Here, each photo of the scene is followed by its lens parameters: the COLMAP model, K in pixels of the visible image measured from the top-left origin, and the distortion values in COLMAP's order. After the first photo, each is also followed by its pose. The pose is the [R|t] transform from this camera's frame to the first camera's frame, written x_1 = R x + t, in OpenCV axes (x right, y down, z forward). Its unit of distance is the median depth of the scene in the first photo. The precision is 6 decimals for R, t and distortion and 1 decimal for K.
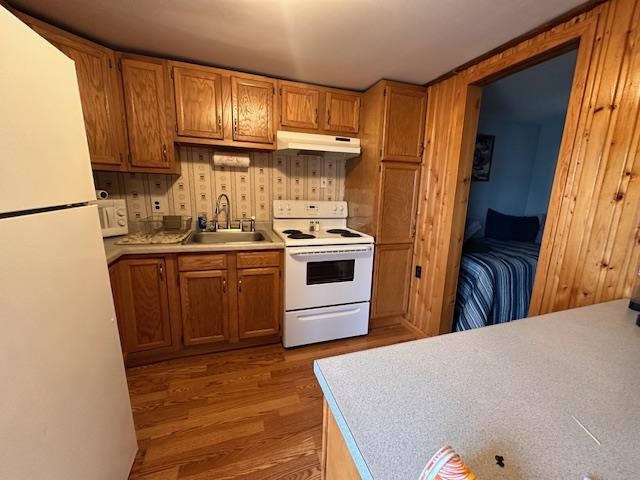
lens RADIAL K [[257.1, 0, 320.1], [0, 257.1, 238.1], [0, 0, 1]] dist [0.000369, -0.000027]
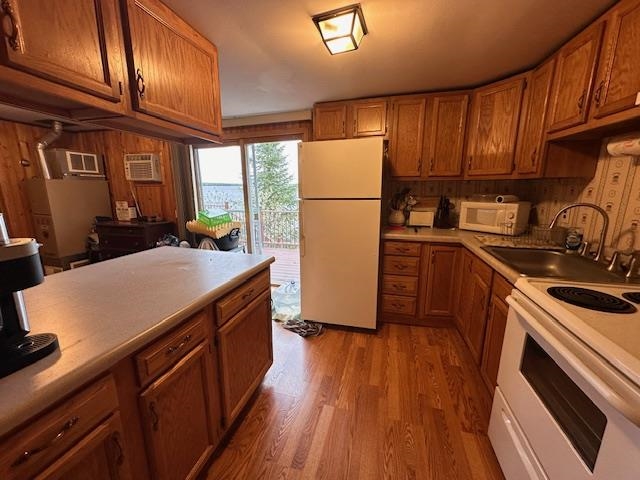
lens RADIAL K [[257.1, 0, 319.0], [0, 257.1, 238.9], [0, 0, 1]] dist [0.000369, -0.000027]
pose [[-0.566577, 0.126239, -0.814281, 0.724515], [-0.180657, 0.945123, 0.272224, -0.178801], [0.803961, 0.301342, -0.512679, 1.055906]]
